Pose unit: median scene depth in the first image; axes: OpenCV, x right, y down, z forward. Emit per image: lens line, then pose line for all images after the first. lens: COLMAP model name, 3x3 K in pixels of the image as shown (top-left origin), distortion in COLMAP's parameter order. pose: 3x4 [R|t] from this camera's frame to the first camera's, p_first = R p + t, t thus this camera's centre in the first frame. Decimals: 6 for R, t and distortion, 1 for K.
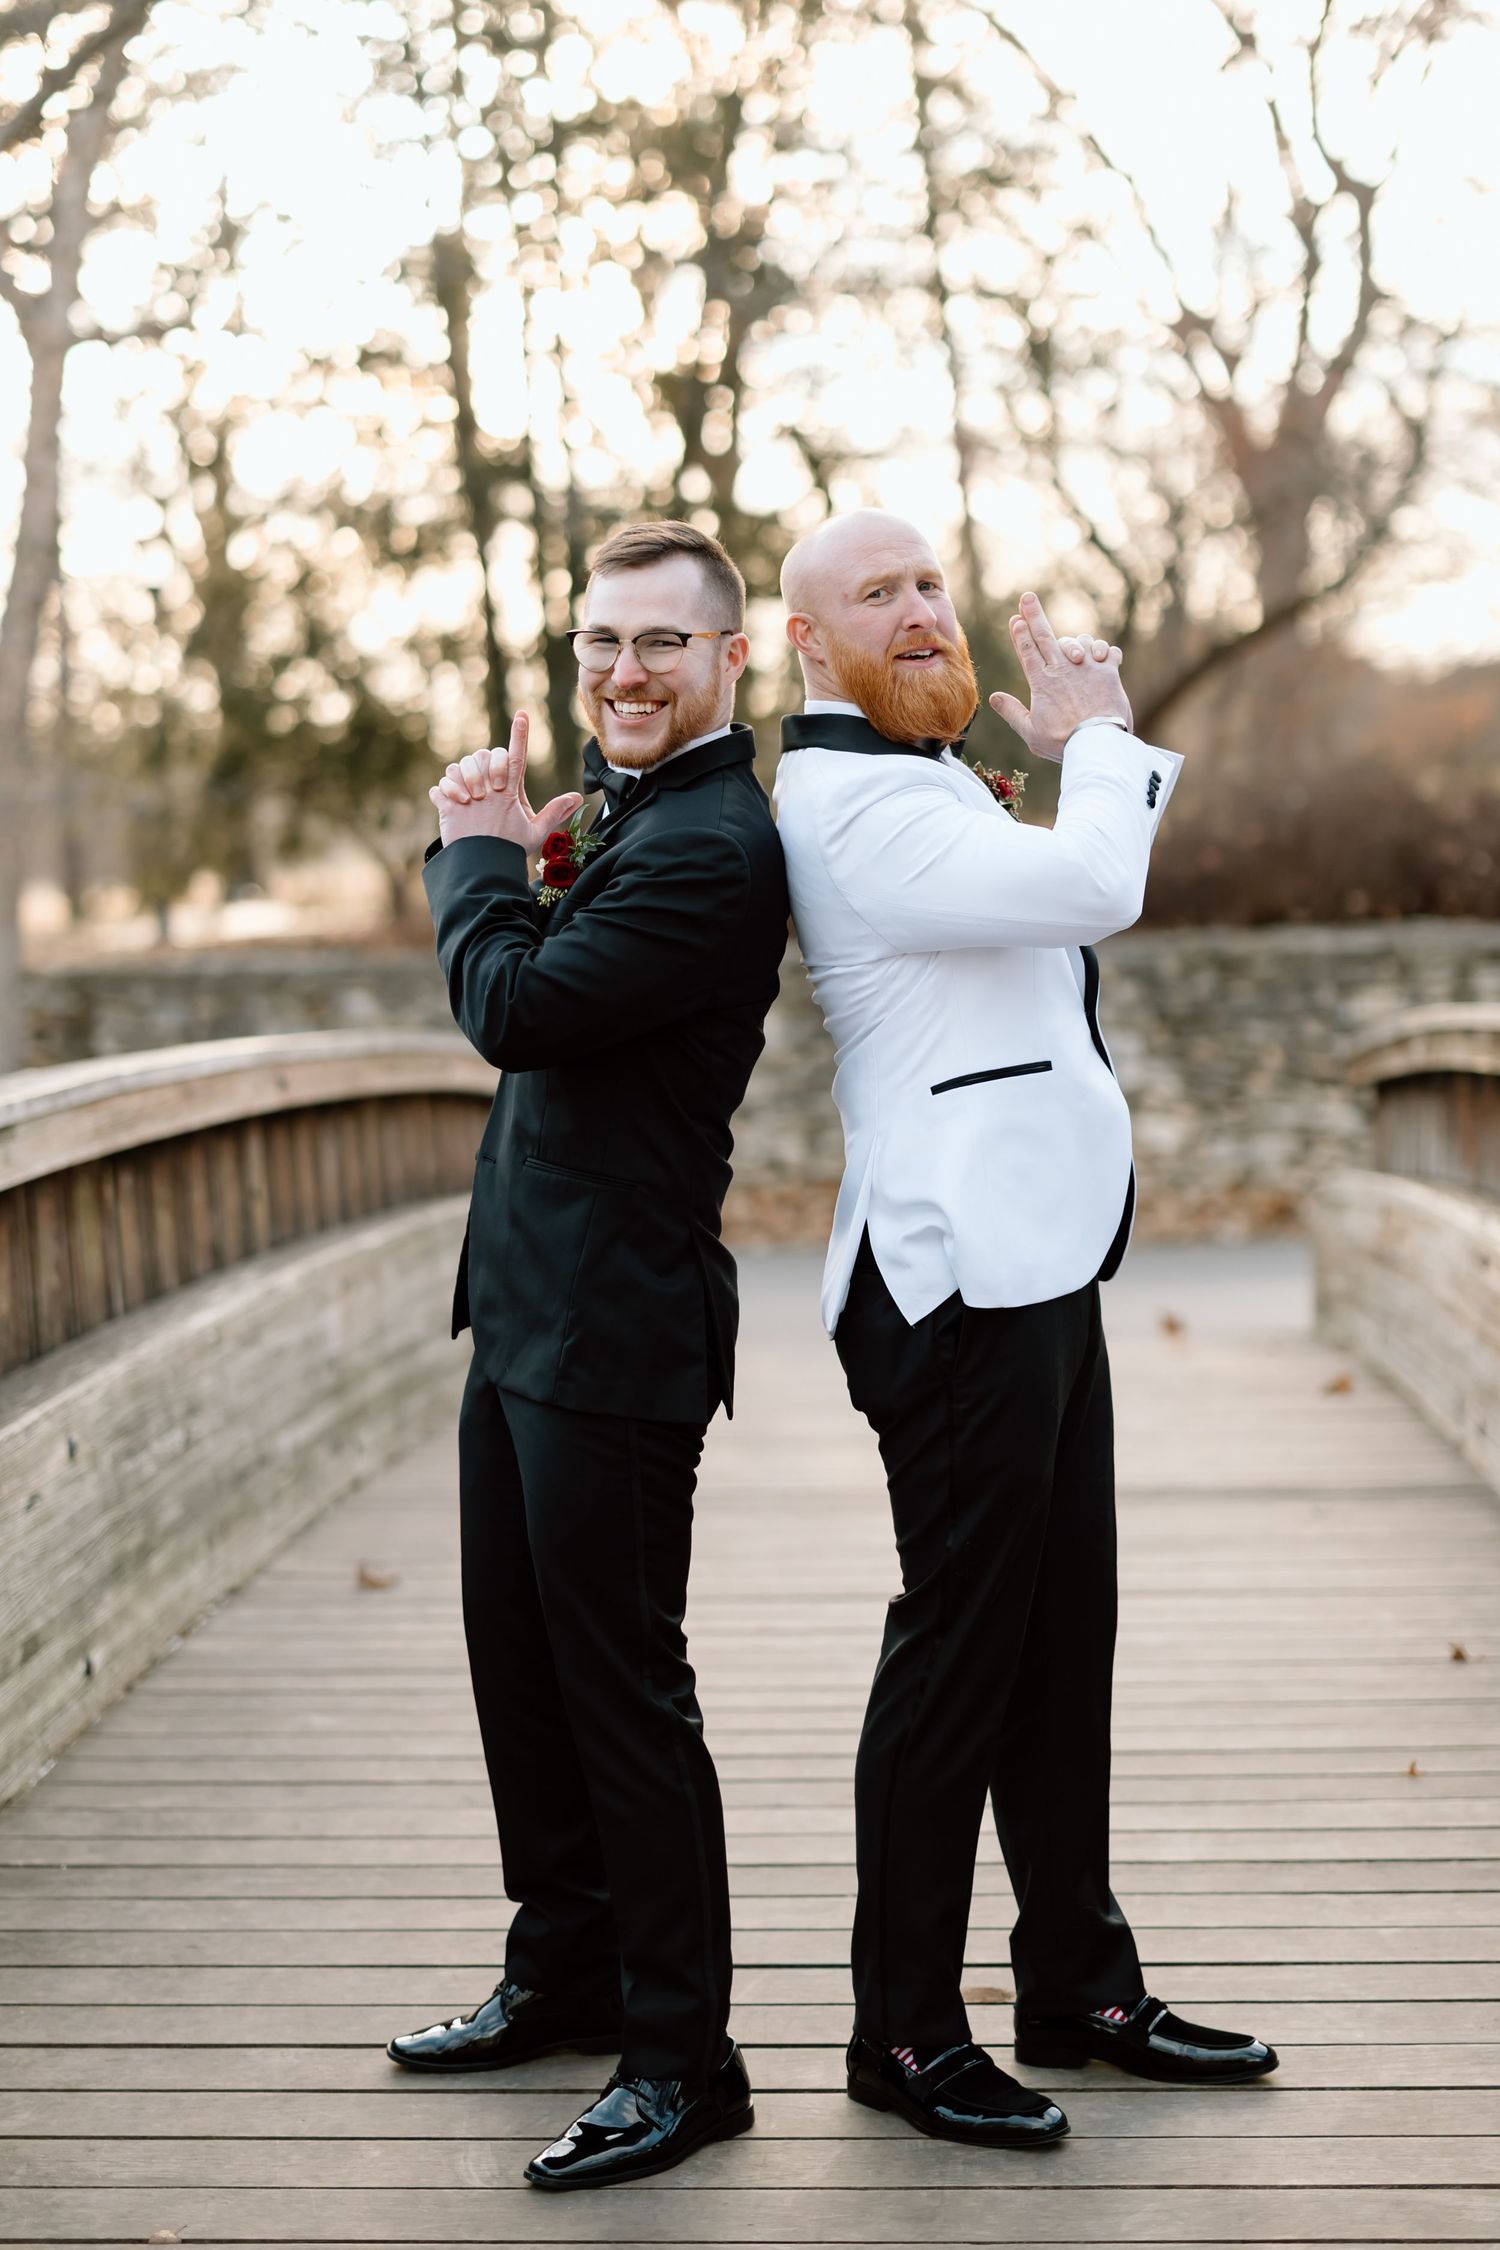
lens RADIAL K [[4209.3, 0, 701.4], [0, 4209.3, 1000.6], [0, 0, 1]] dist [-0.023946, 0.062362]
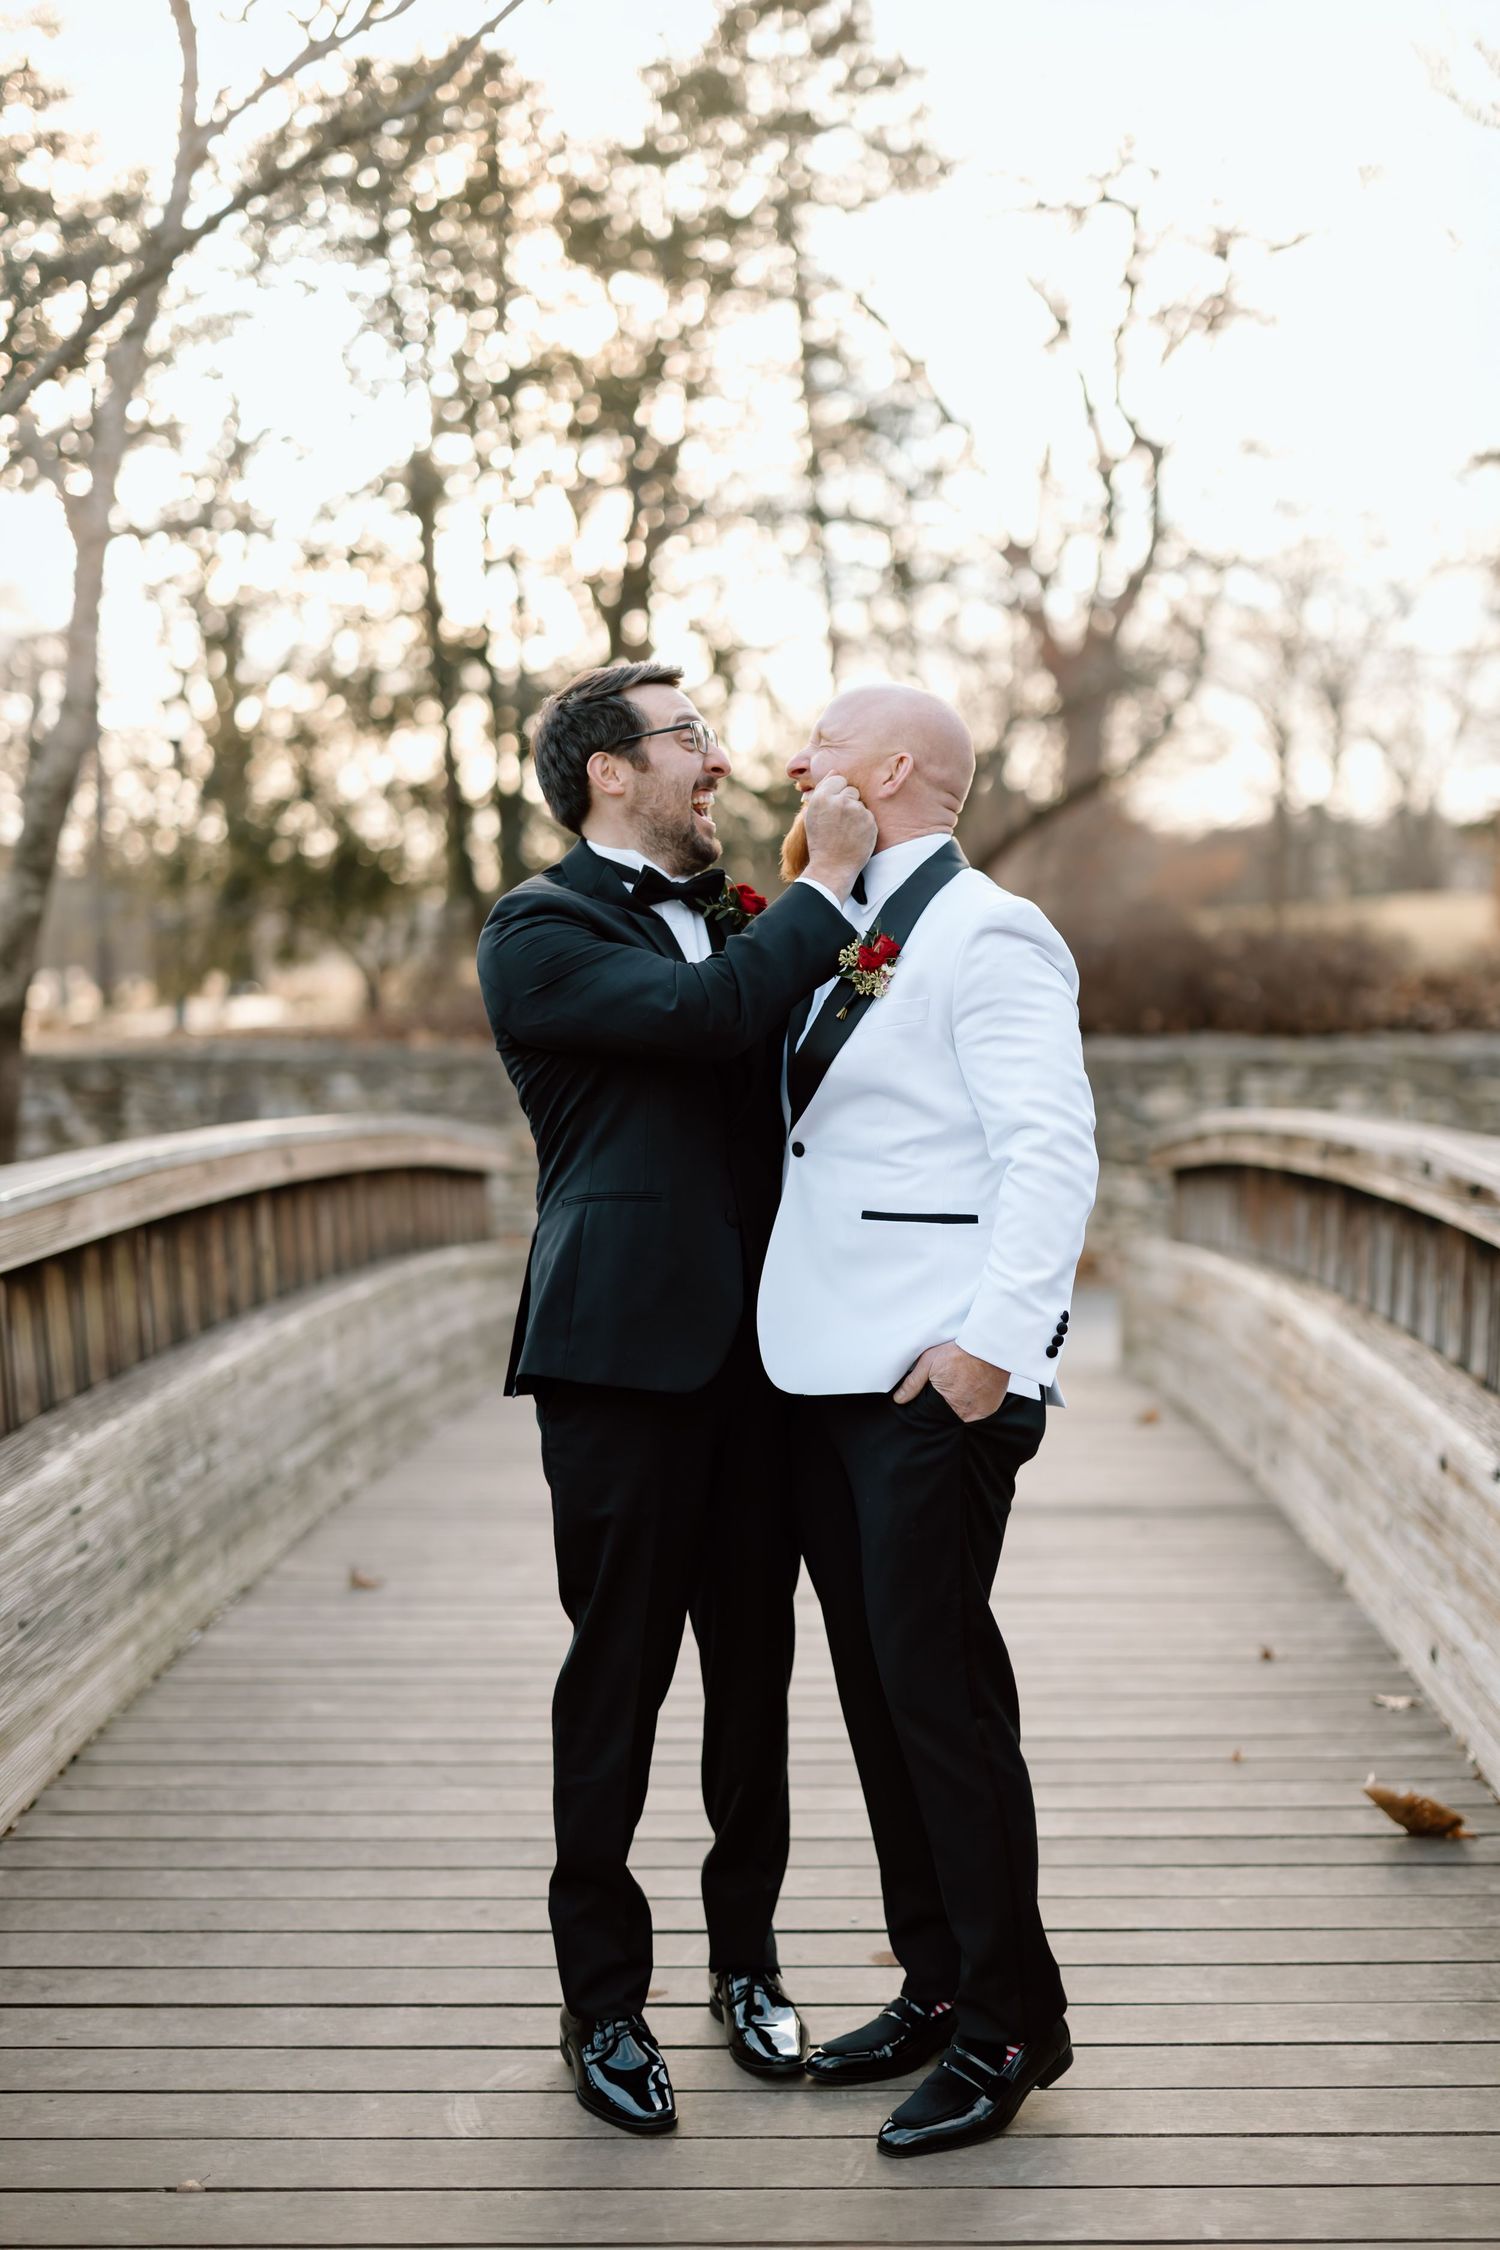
lens RADIAL K [[3310.2, 0, 879.7], [0, 3310.2, 1184.3], [0, 0, 1]] dist [0.002063, 0.016272]
pose [[0.996398, 0.016047, 0.083267, -0.011700], [-0.018667, 0.999352, 0.030787, -0.006769], [-0.082719, -0.032231, 0.996052, 0.053451]]
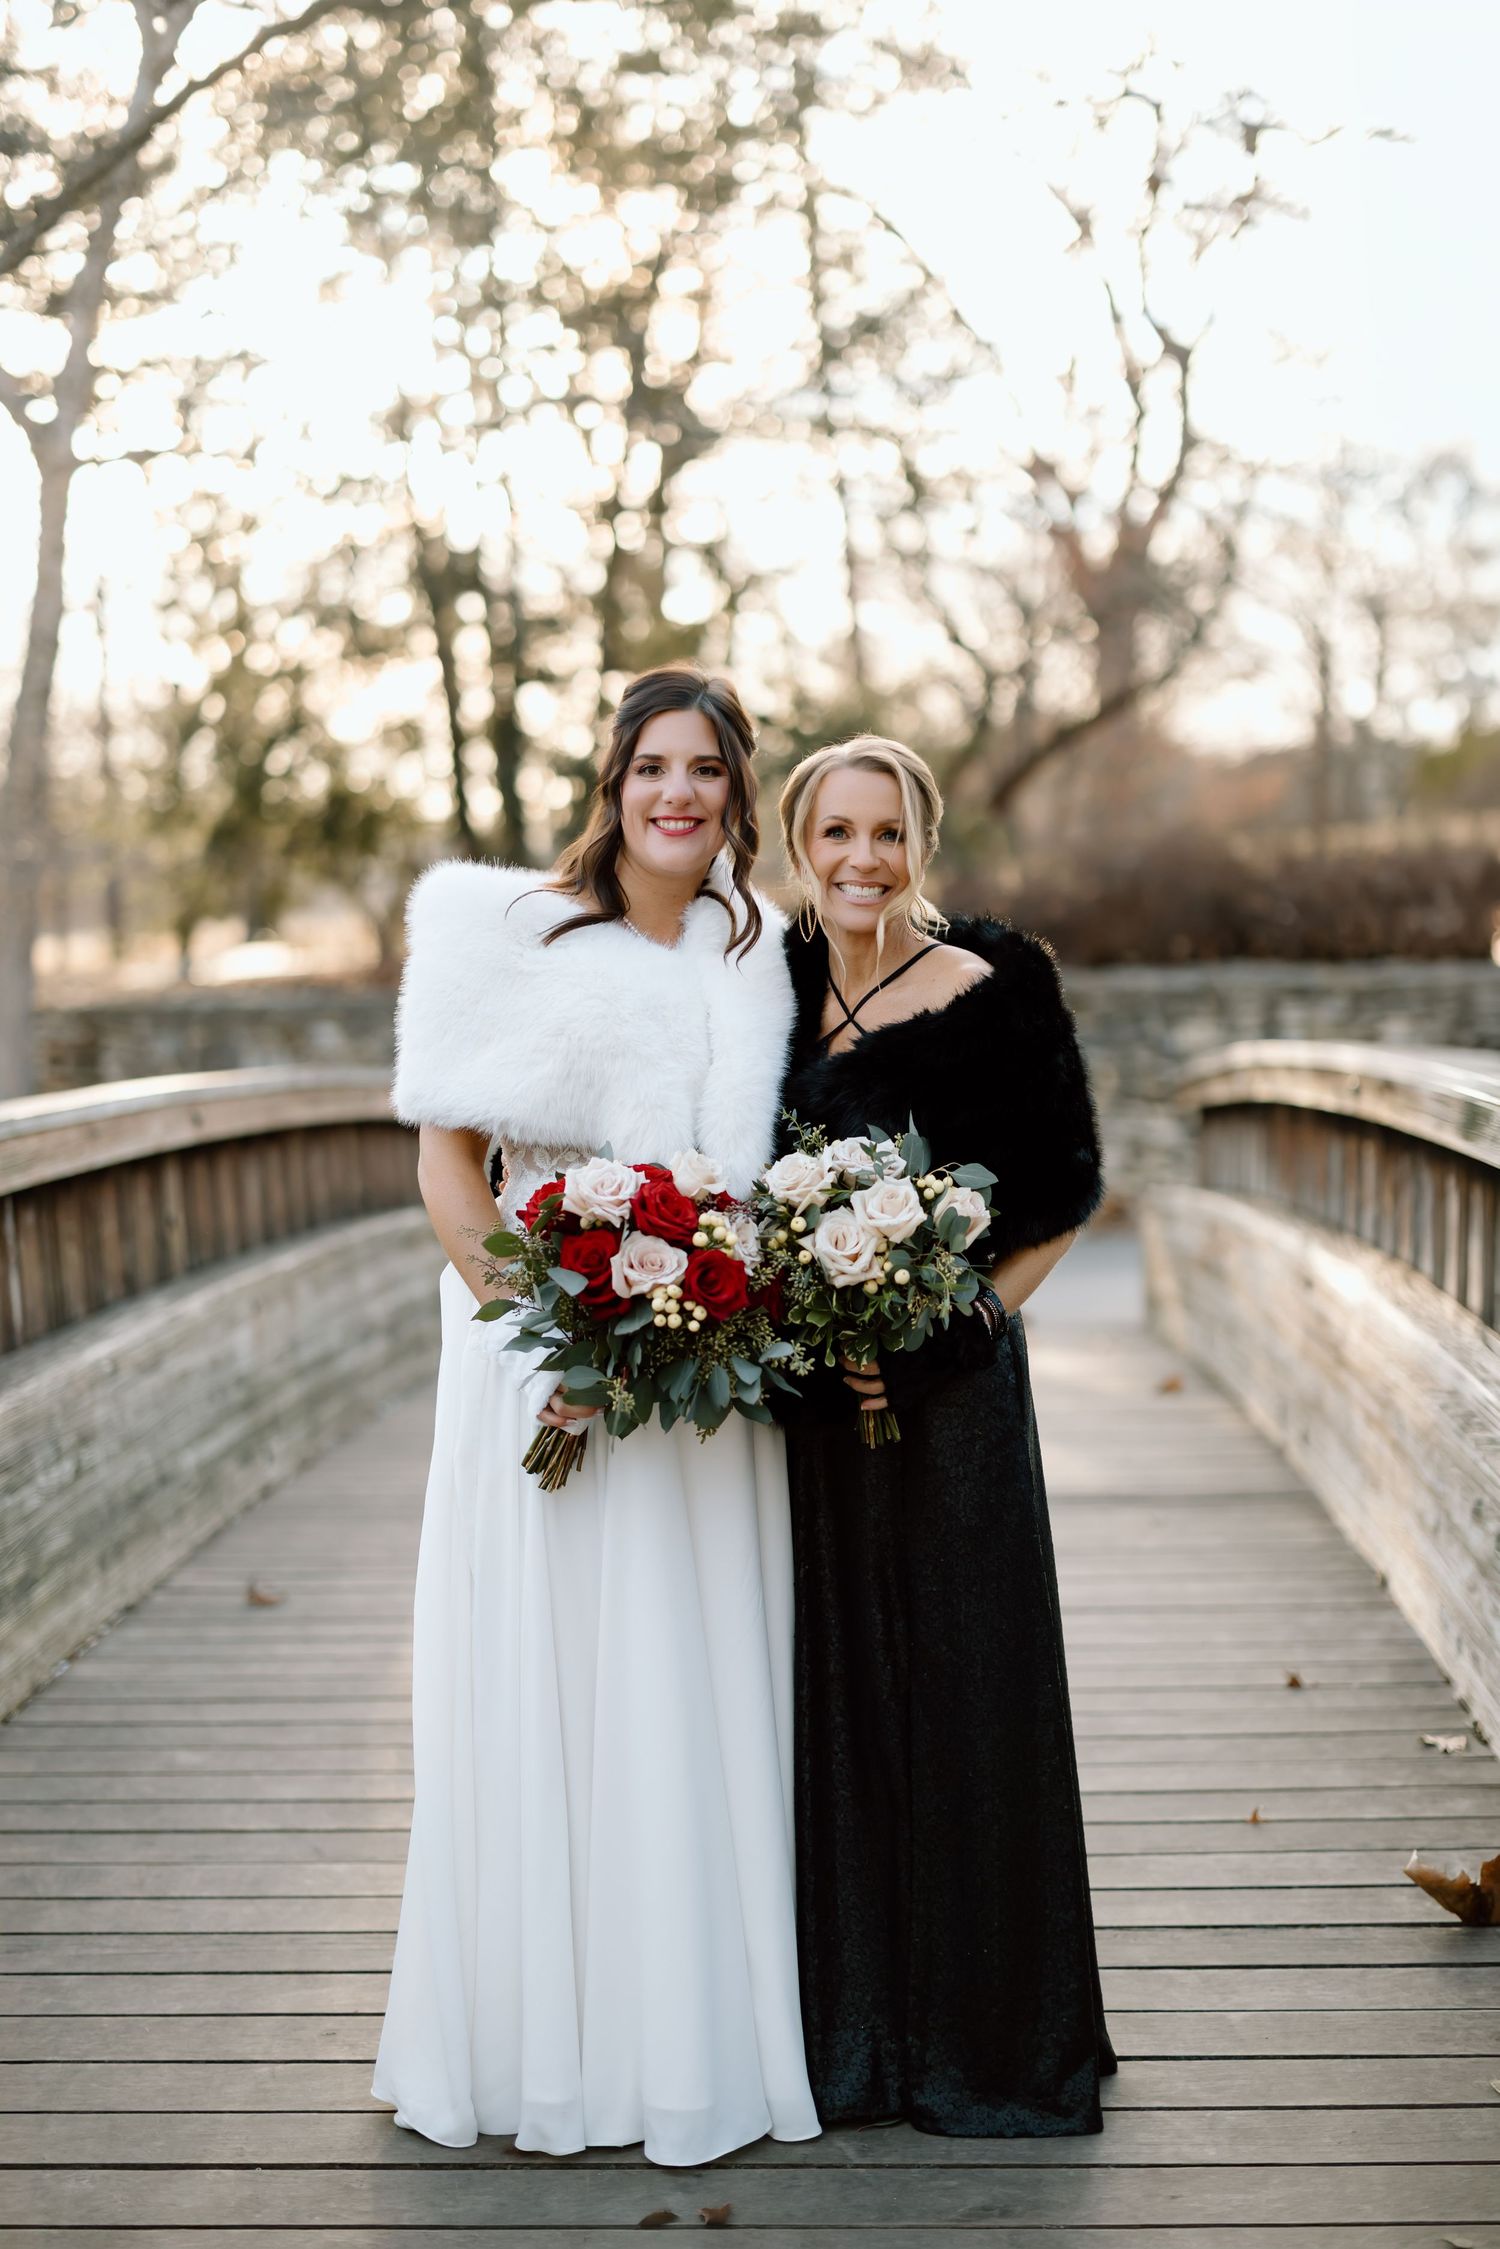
lens RADIAL K [[3307.8, 0, 750.0], [0, 3307.8, 1124.5], [0, 0, 1]] dist [0.005296, 0.053361]
pose [[0.999595, -0.002218, 0.028373, 0.020658], [0.001324, 0.999503, 0.031504, -0.006489], [-0.028429, -0.031454, 0.999101, 0.171736]]
